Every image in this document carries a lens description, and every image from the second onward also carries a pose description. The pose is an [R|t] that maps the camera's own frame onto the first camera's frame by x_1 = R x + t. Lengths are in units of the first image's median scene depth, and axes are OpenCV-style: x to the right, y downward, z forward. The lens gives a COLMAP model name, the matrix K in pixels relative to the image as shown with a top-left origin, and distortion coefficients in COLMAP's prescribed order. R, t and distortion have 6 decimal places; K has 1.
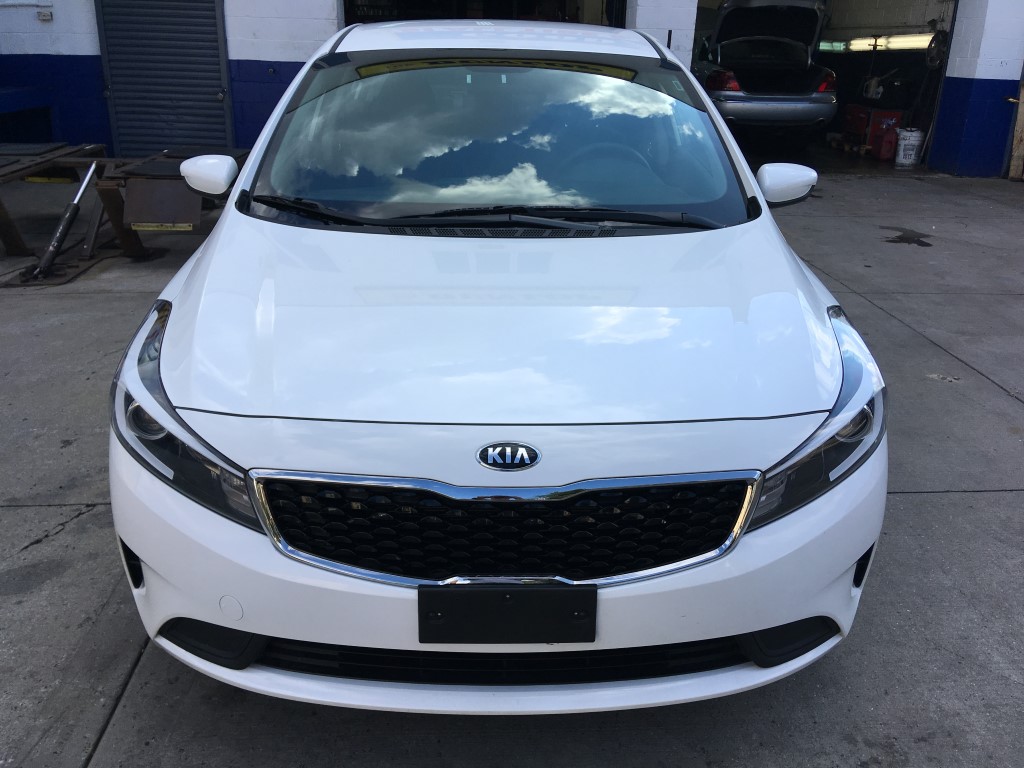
lens RADIAL K [[863.8, 0, 508.2], [0, 863.8, 378.1], [0, 0, 1]] dist [0.096565, -0.150611]
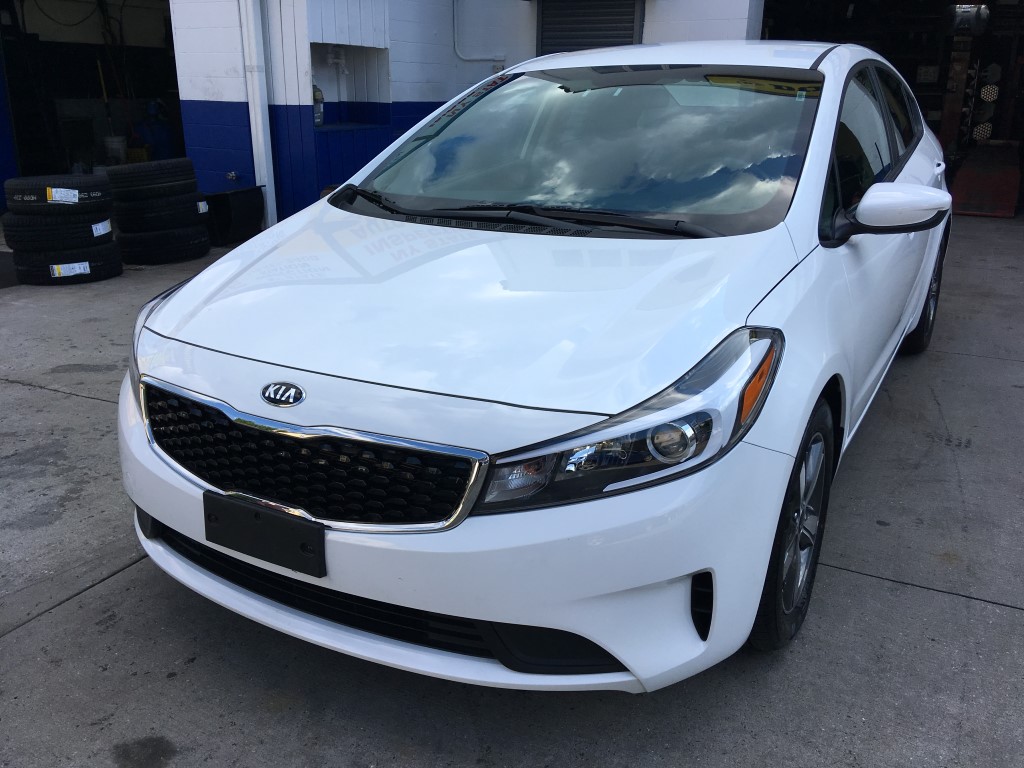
lens RADIAL K [[863.8, 0, 509.6], [0, 863.8, 391.8], [0, 0, 1]] dist [0.096565, -0.150611]
pose [[0.850193, 0.154912, -0.503164, 0.785803], [-0.176249, 0.984332, 0.005247, 0.028141], [0.496093, 0.084221, 0.864175, 0.160712]]
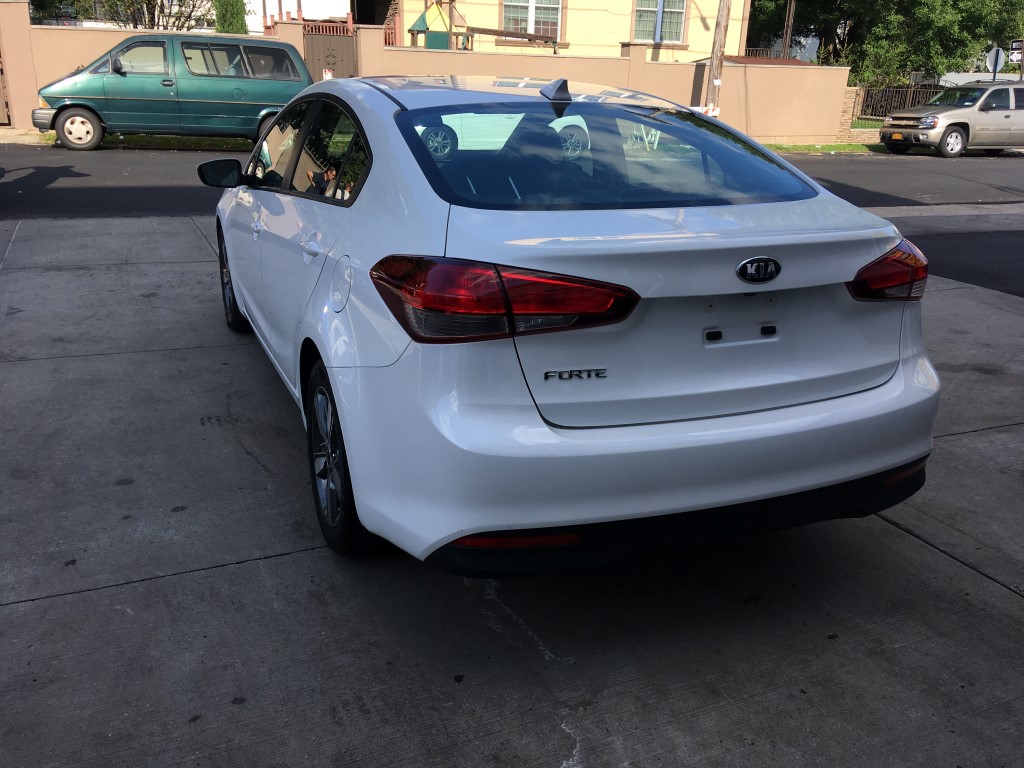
lens RADIAL K [[863.8, 0, 508.8], [0, 863.8, 386.9], [0, 0, 1]] dist [0.096565, -0.150611]
pose [[-0.928446, 0.080093, -0.362731, 0.763209], [-0.180556, 0.756070, 0.629093, -1.724264], [0.324636, 0.649572, -0.687509, 4.292198]]
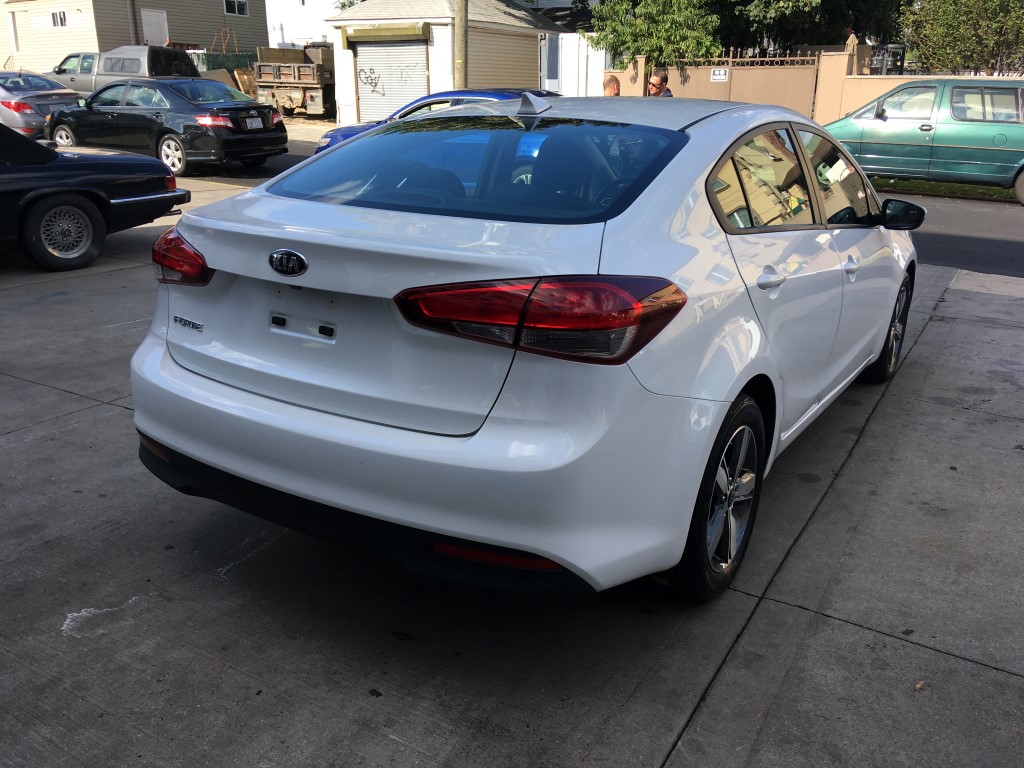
lens RADIAL K [[863.8, 0, 510.1], [0, 863.8, 384.3], [0, 0, 1]] dist [0.096565, -0.150611]
pose [[-0.828407, -0.201934, 0.522461, -1.067101], [0.177103, 0.790473, 0.586333, -1.683225], [-0.531392, 0.578251, -0.619070, 4.163108]]
